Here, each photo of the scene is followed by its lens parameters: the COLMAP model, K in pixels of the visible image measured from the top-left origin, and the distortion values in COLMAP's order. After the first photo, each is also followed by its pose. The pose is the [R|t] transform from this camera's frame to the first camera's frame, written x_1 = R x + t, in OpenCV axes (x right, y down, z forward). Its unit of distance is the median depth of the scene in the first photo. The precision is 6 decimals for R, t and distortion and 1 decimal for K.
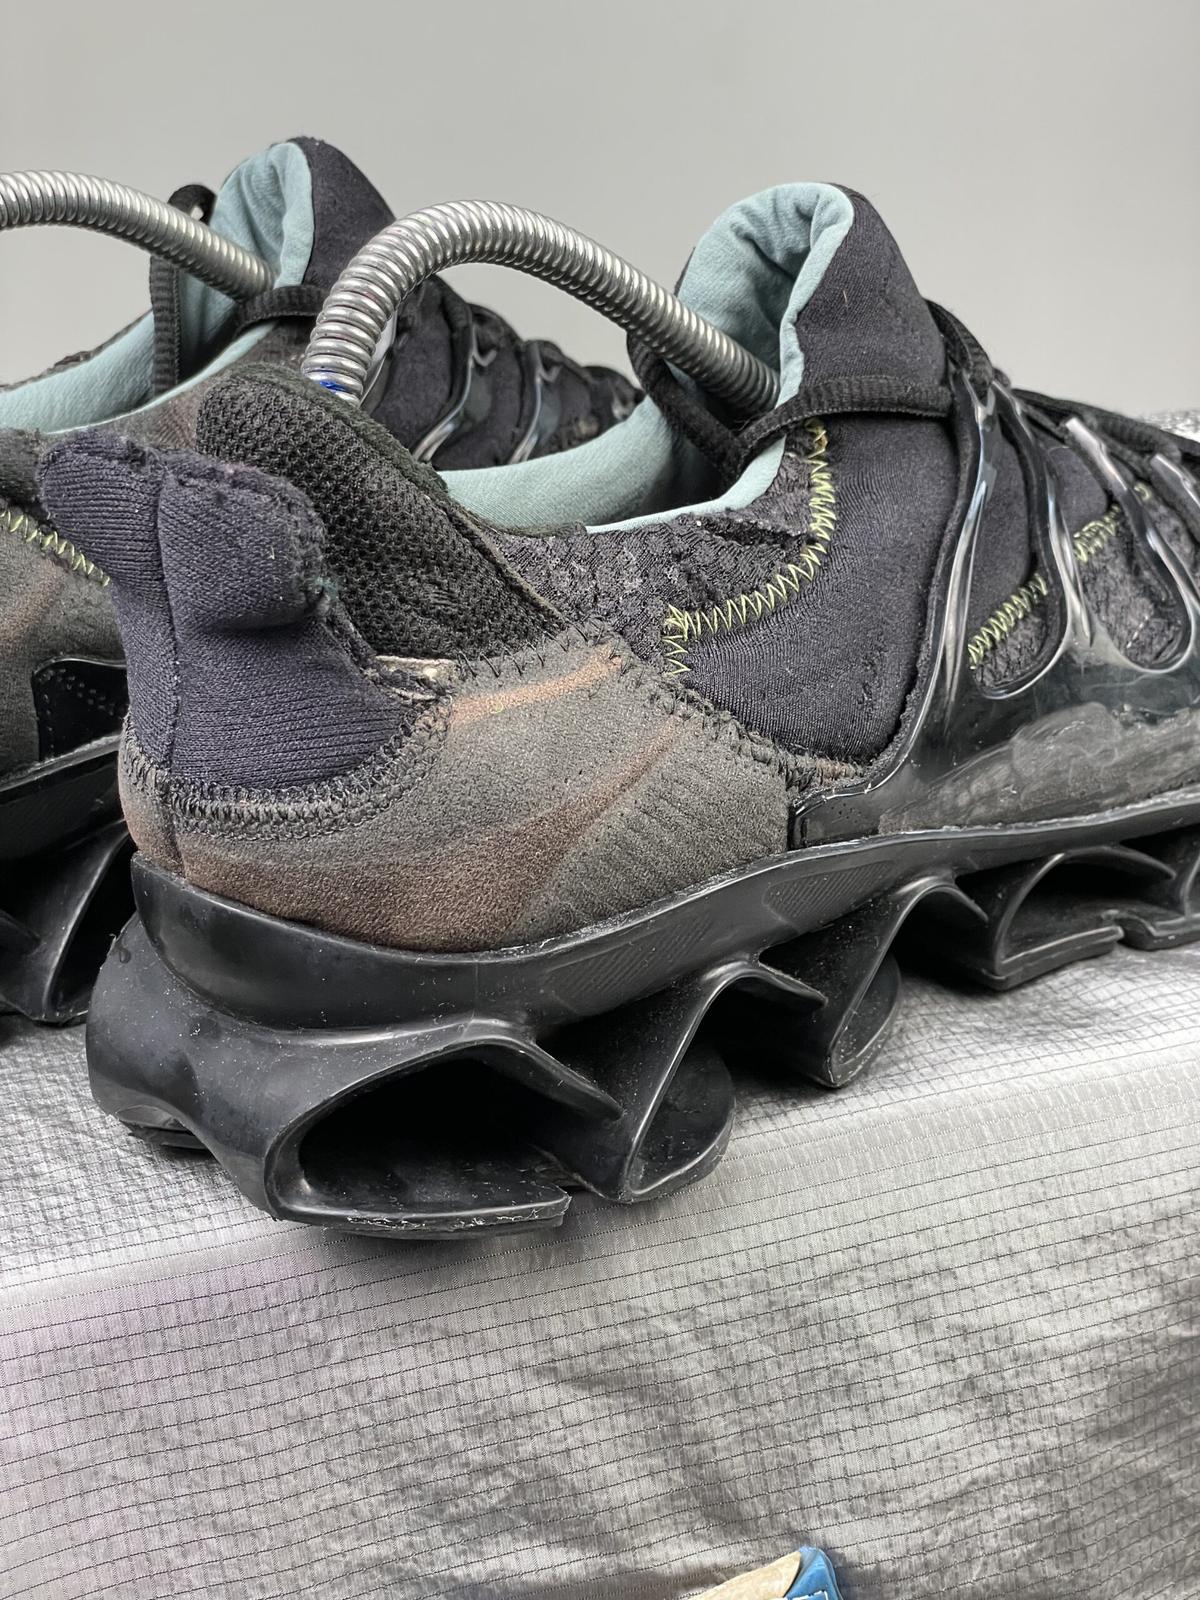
lens RADIAL K [[2345.9, 0, 608.9], [0, 2345.9, 792.0], [0, 0, 1]] dist [0.031087, 0.000000]
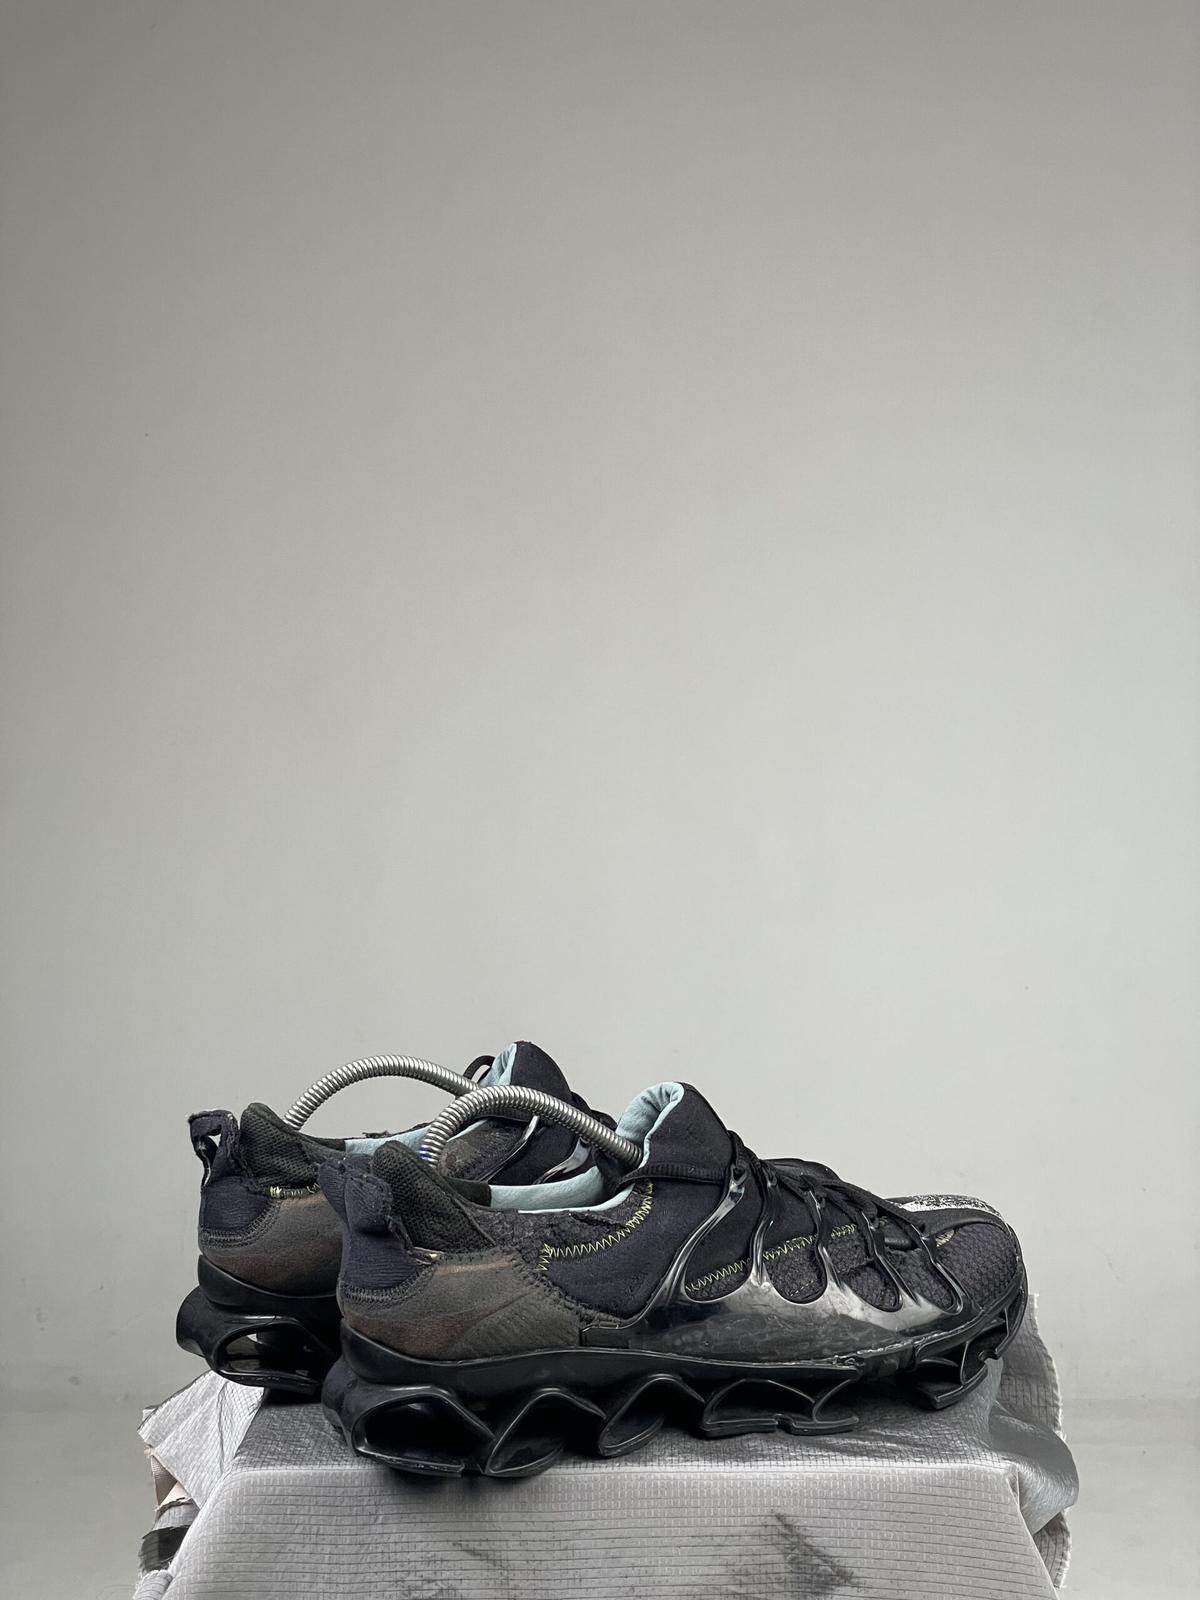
lens RADIAL K [[2345.9, 0, 591.5], [0, 2345.9, 796.7], [0, 0, 1]] dist [0.031087, 0.000000]
pose [[0.925247, 0.031063, -0.378090, 1.041826], [-0.141547, 0.952936, -0.268099, 0.138630], [0.351968, 0.301575, 0.886099, -1.438673]]
